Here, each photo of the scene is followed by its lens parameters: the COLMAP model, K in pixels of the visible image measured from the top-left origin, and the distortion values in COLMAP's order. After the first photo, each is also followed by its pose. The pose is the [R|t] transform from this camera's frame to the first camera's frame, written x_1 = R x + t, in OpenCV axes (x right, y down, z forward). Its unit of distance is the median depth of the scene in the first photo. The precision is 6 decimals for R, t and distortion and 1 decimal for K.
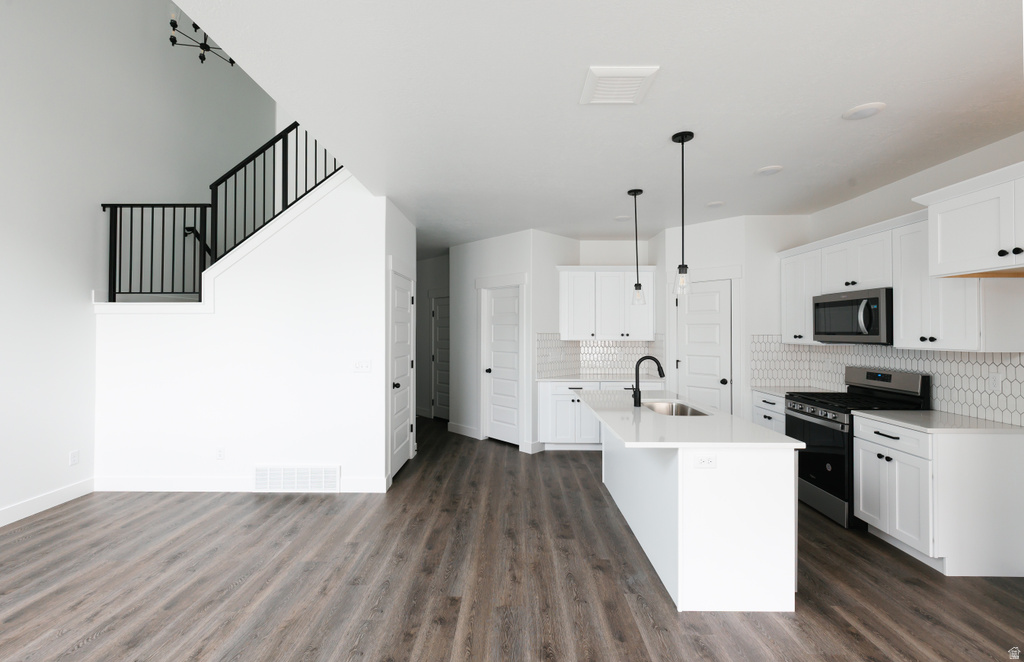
lens RADIAL K [[439.5, 0, 510.2], [0, 439.5, 326.3], [0, 0, 1]] dist [0.000529, 0.001759]
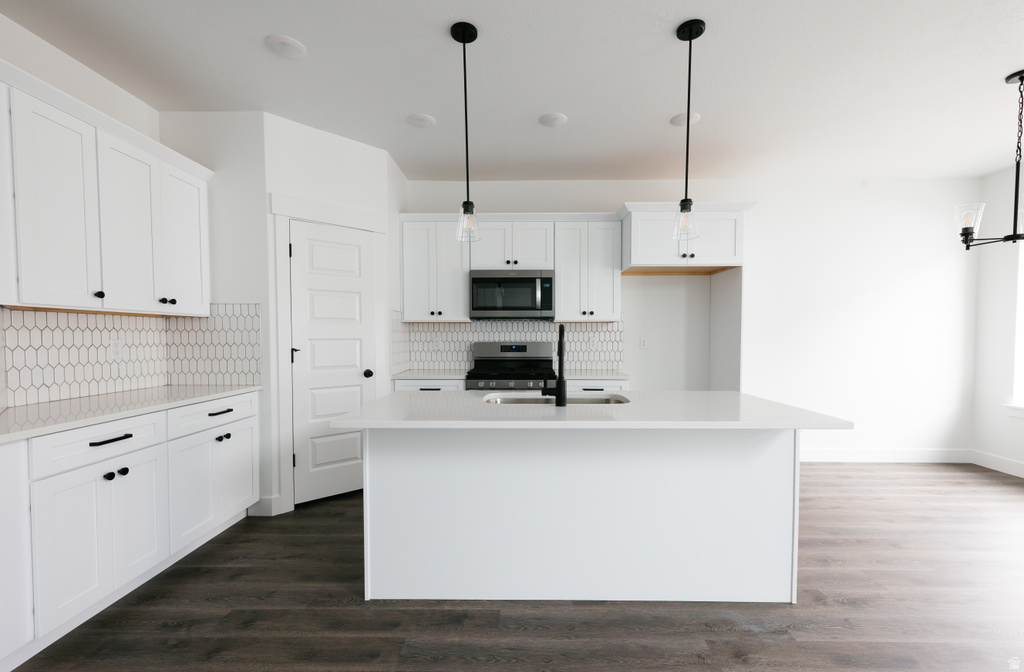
lens RADIAL K [[434.6, 0, 514.4], [0, 434.6, 354.6], [0, 0, 1]] dist [0.005574, -0.001999]
pose [[0.001925, -0.046665, 0.998909, -0.303213], [-0.011398, 0.998845, 0.046684, 0.079692], [-0.999933, -0.011476, 0.001390, 1.030725]]
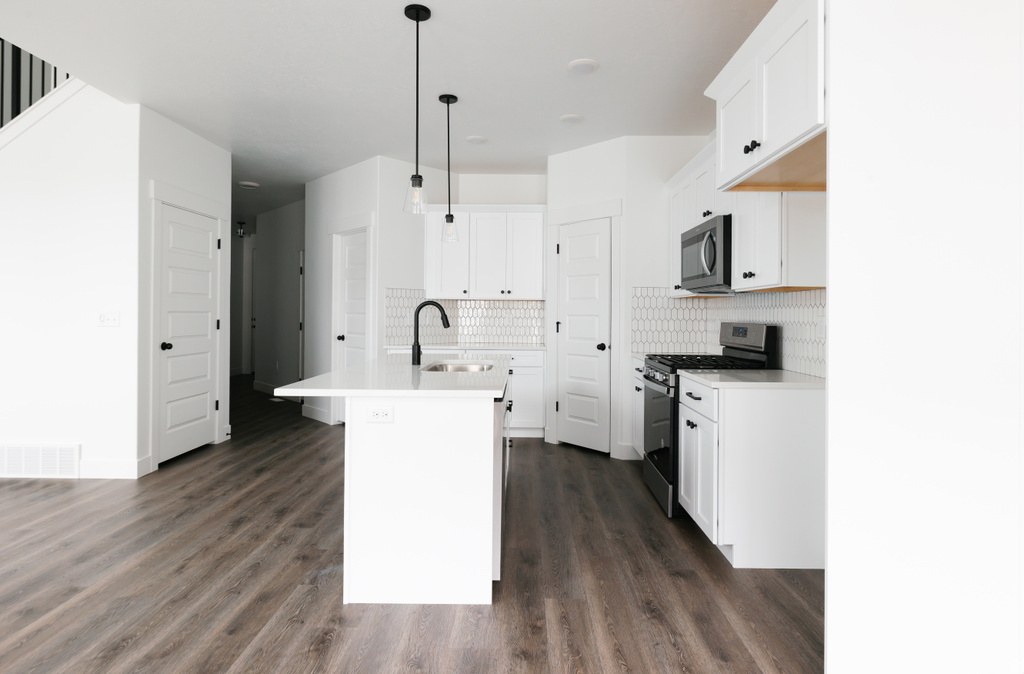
lens RADIAL K [[554.0, 0, 518.5], [0, 554.0, 309.8], [0, 0, 1]] dist [-0.002791, 0.002236]
pose [[0.999986, 0.005302, -0.000705, 0.457670], [-0.005299, 0.999981, 0.003194, 0.077190], [0.000721, -0.003191, 0.999995, 0.006538]]
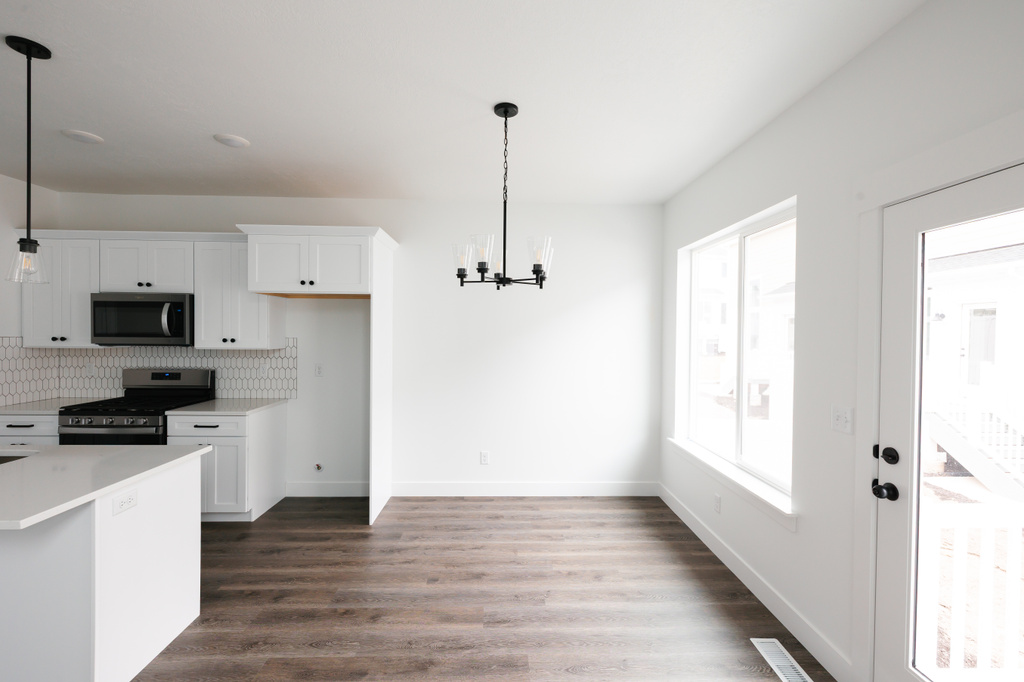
lens RADIAL K [[434.6, 0, 512.9], [0, 434.6, 338.5], [0, 0, 1]] dist [0.005574, -0.001999]
pose [[-0.038624, -0.017944, 0.999093, -0.243860], [-0.021820, 0.999615, 0.017110, -0.011802], [-0.999016, -0.021140, -0.039001, 0.221561]]
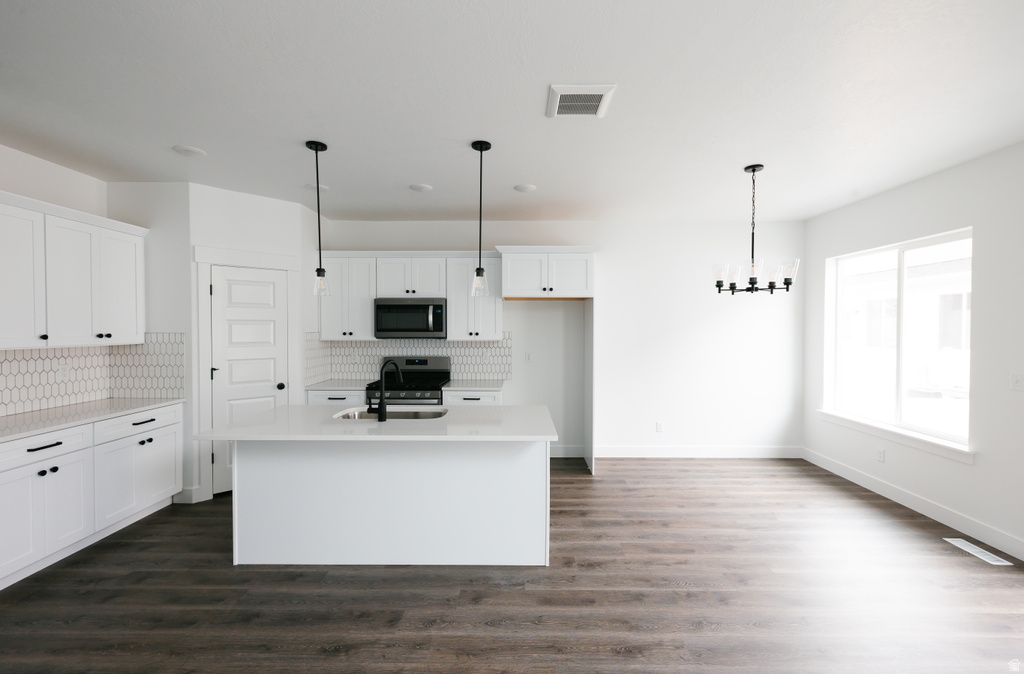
lens RADIAL K [[434.6, 0, 515.3], [0, 434.6, 334.6], [0, 0, 1]] dist [0.005574, -0.001999]
pose [[-0.005053, -0.023276, 0.999716, -0.518963], [-0.013861, 0.999635, 0.023204, -0.005308], [-0.999891, -0.013740, -0.005374, 0.728850]]
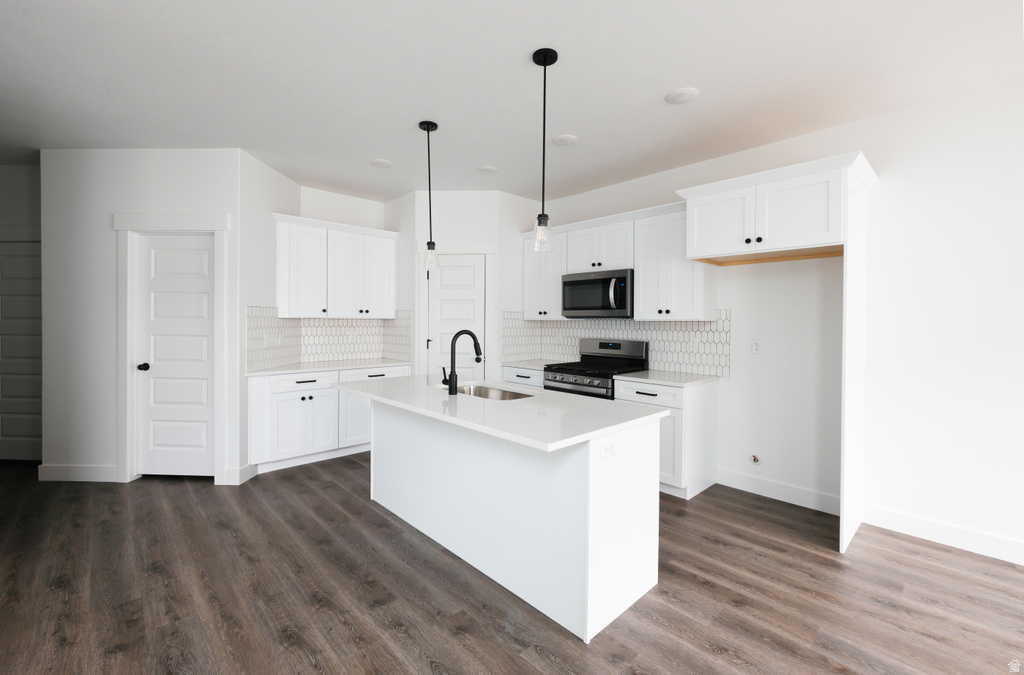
lens RADIAL K [[434.6, 0, 508.5], [0, 434.6, 324.7], [0, 0, 1]] dist [0.005574, -0.001999]
pose [[0.722851, -0.004245, 0.690991, -0.170589], [-0.012926, 0.999723, 0.019663, 0.039840], [-0.690883, -0.023145, 0.722596, 0.359193]]
